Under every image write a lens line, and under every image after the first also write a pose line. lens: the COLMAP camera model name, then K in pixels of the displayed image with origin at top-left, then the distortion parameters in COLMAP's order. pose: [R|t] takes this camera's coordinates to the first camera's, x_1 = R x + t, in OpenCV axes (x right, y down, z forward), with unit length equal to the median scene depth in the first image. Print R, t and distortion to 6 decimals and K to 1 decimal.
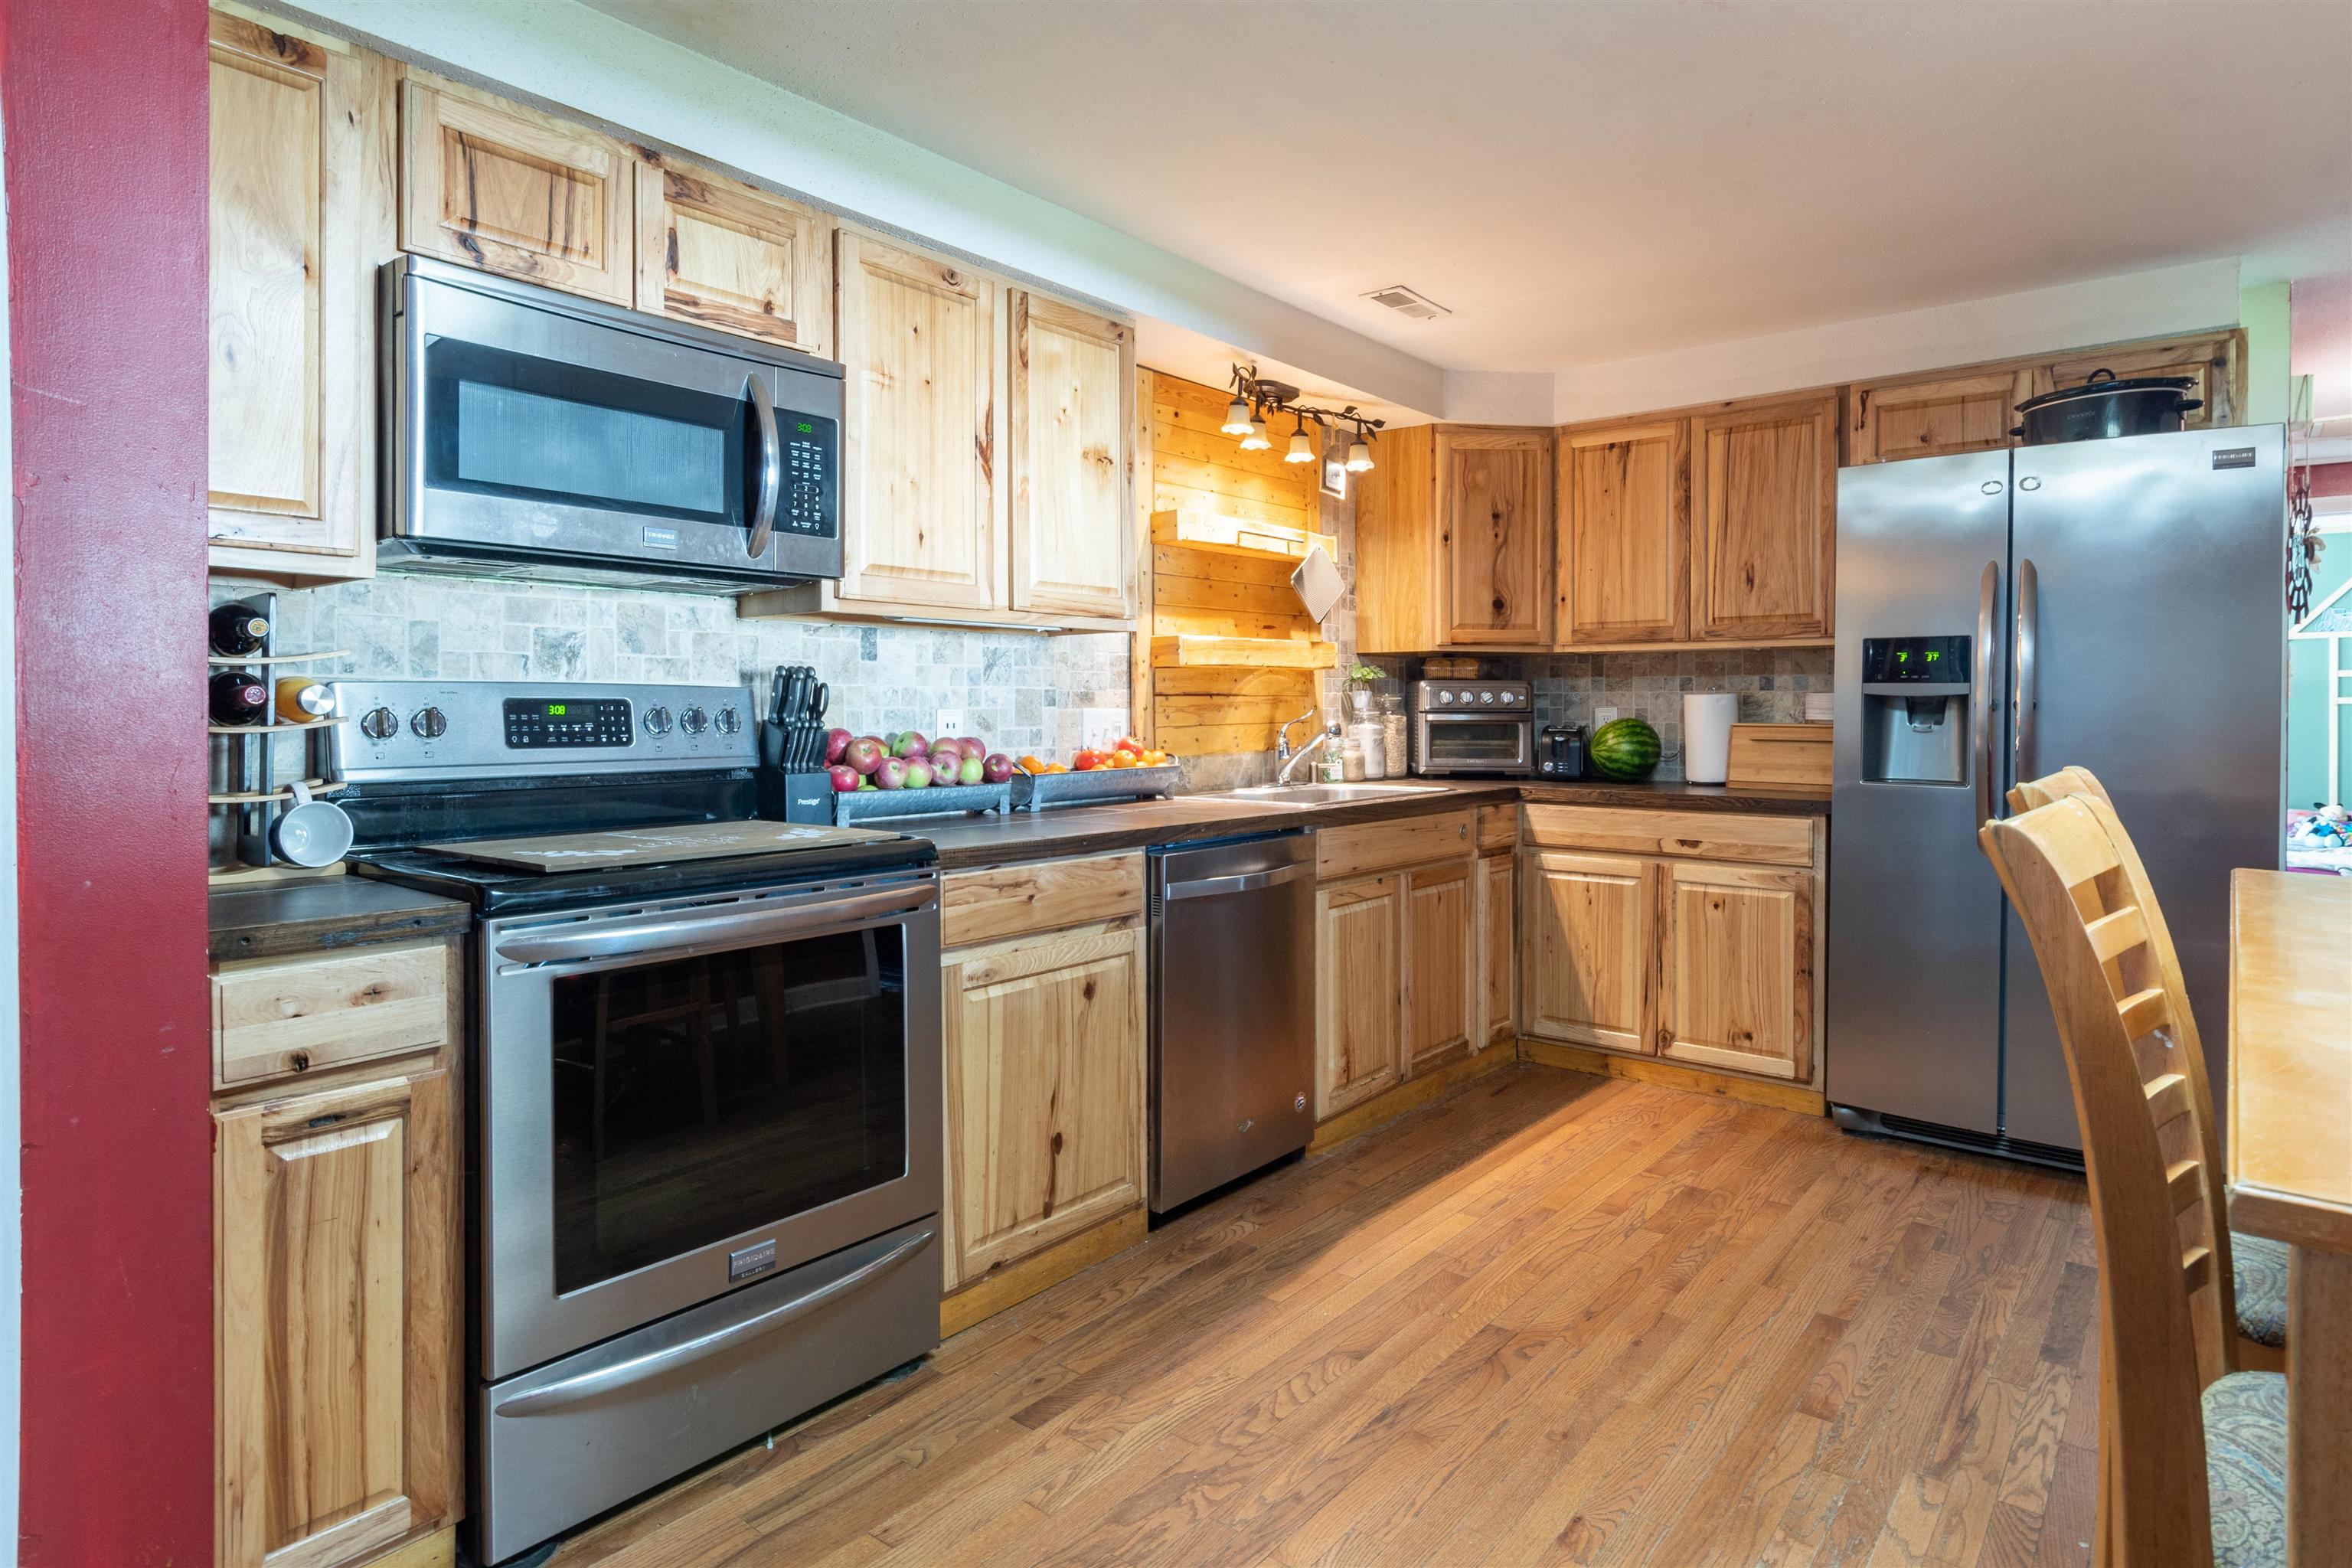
lens RADIAL K [[1272.5, 0, 1199.8], [0, 1272.5, 719.1], [0, 0, 1]] dist [0.001676, -0.000251]
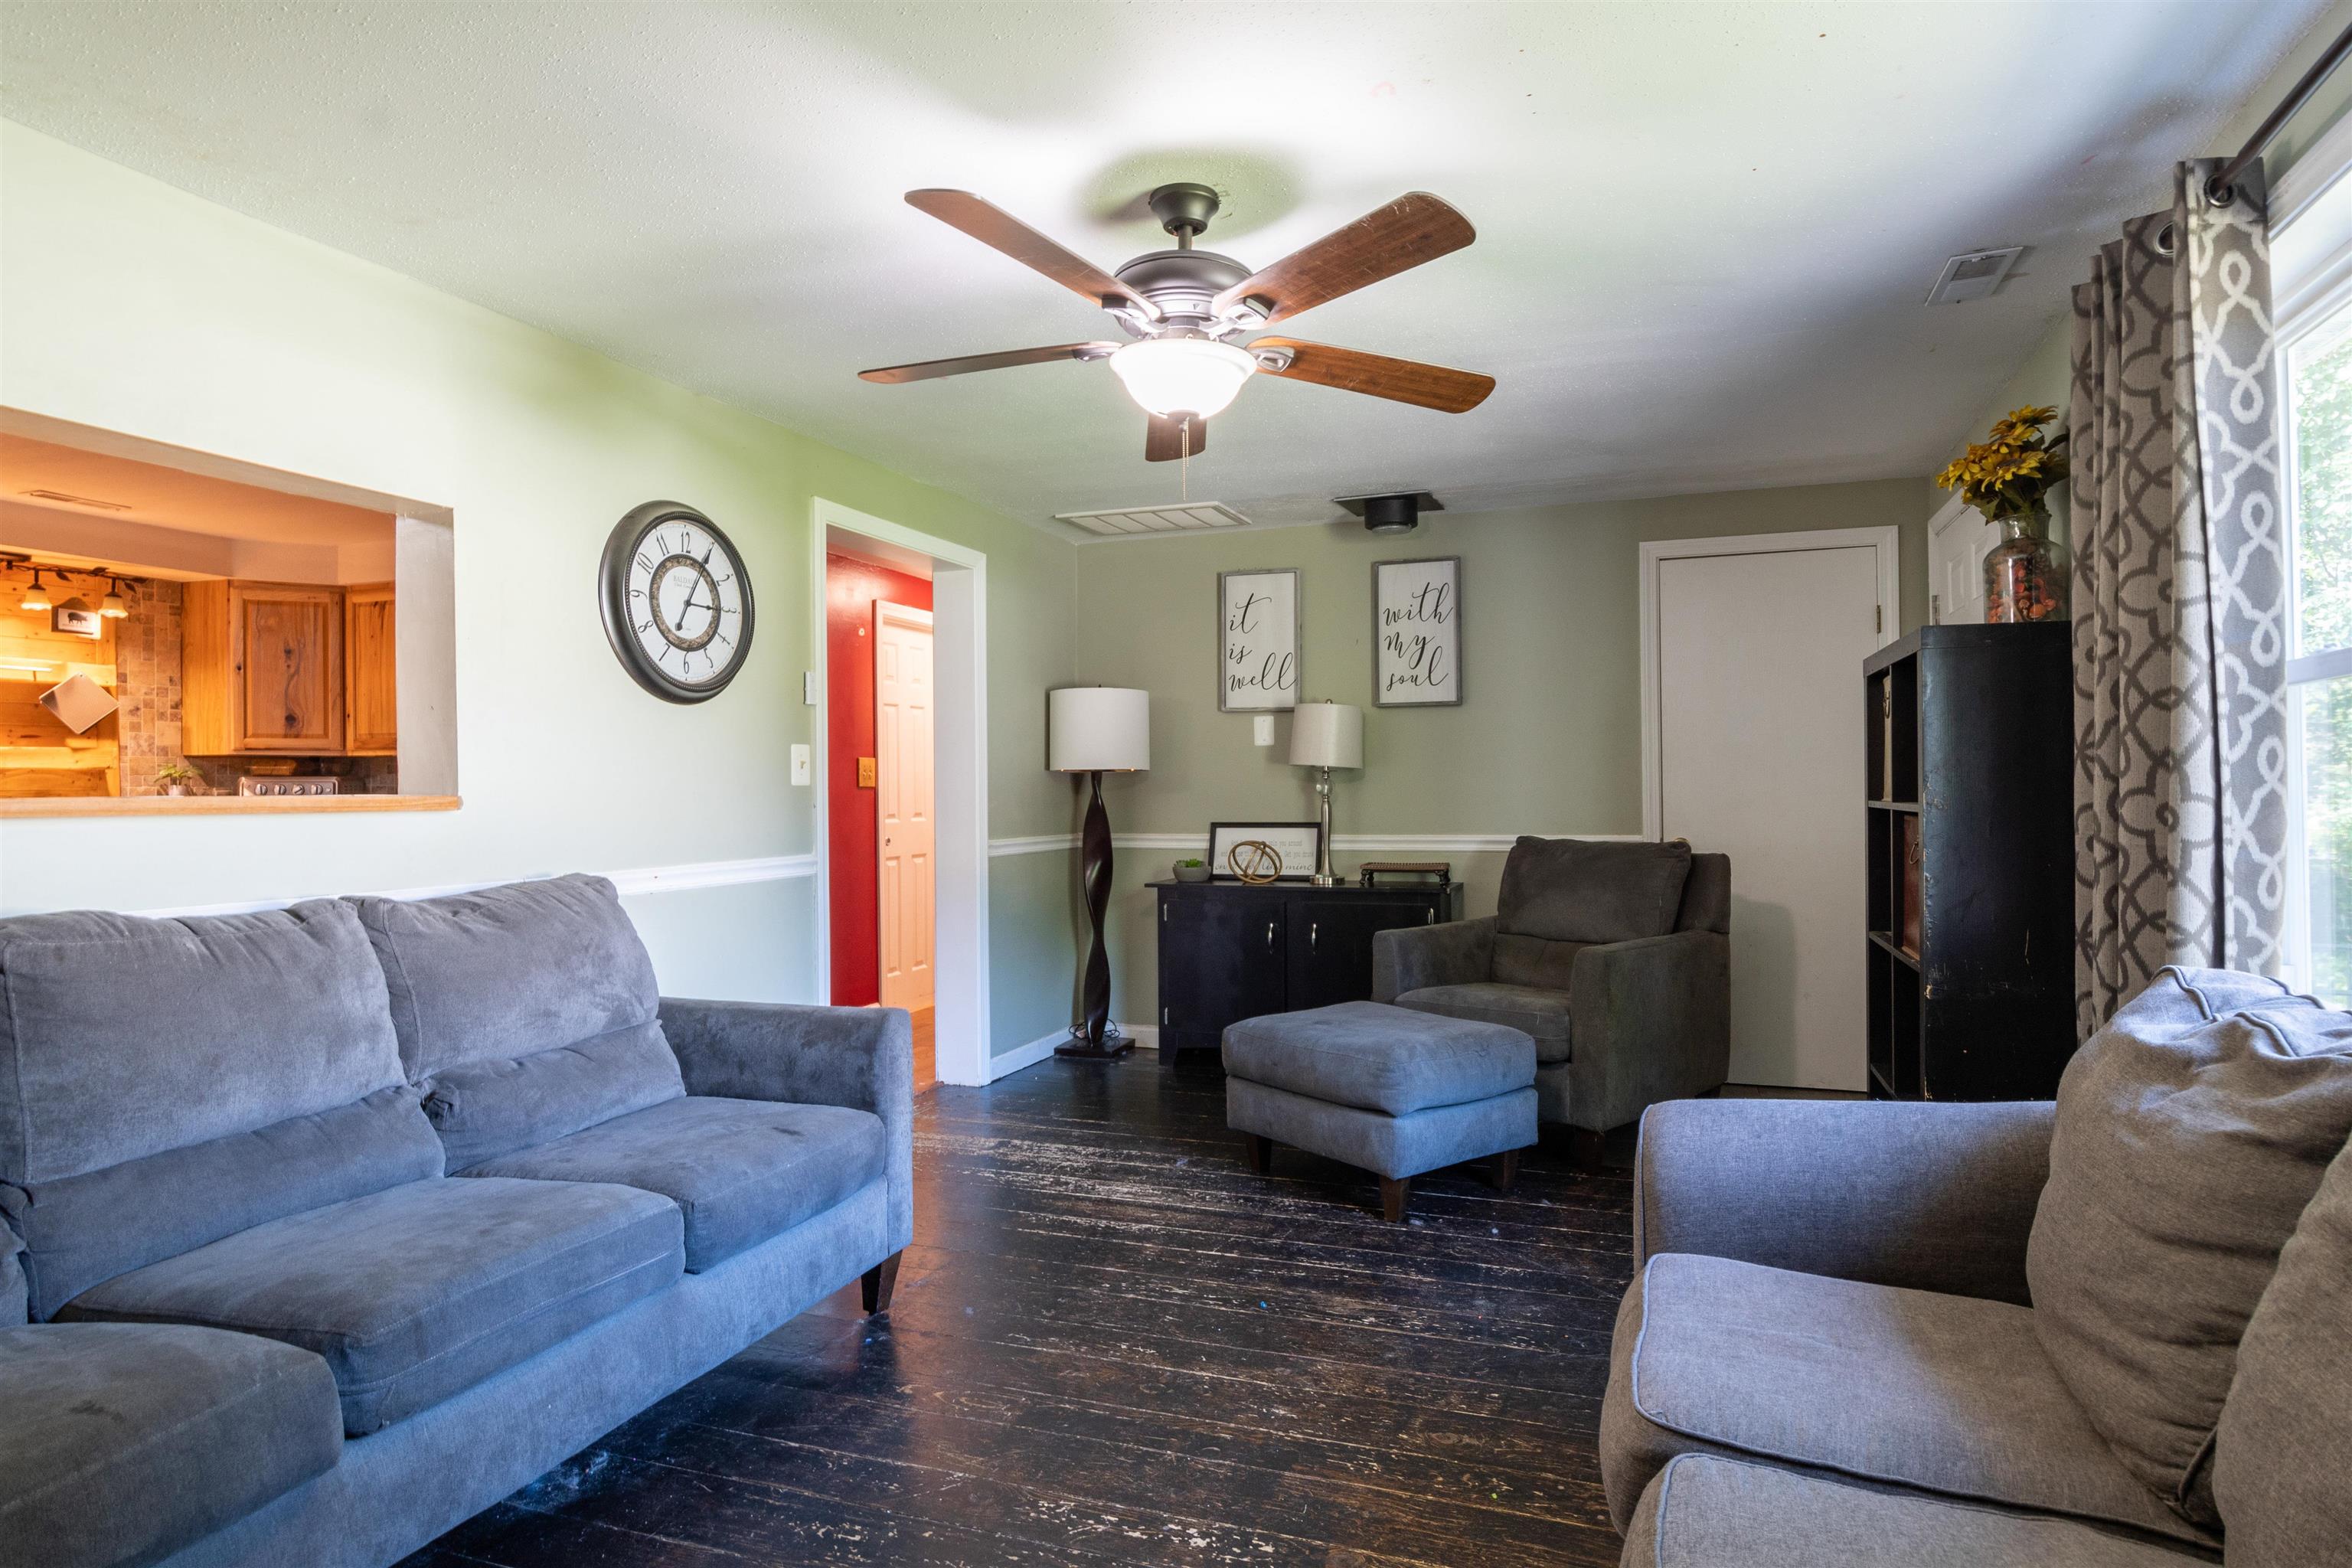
lens RADIAL K [[1245.1, 0, 1243.6], [0, 1245.1, 791.3], [0, 0, 1]] dist [0.000300, -0.002789]
pose [[0.938007, -0.007673, 0.346532, 0.893378], [0.010936, 0.999912, -0.007460, 0.005279], [-0.346445, 0.010788, 0.938008, -0.680544]]
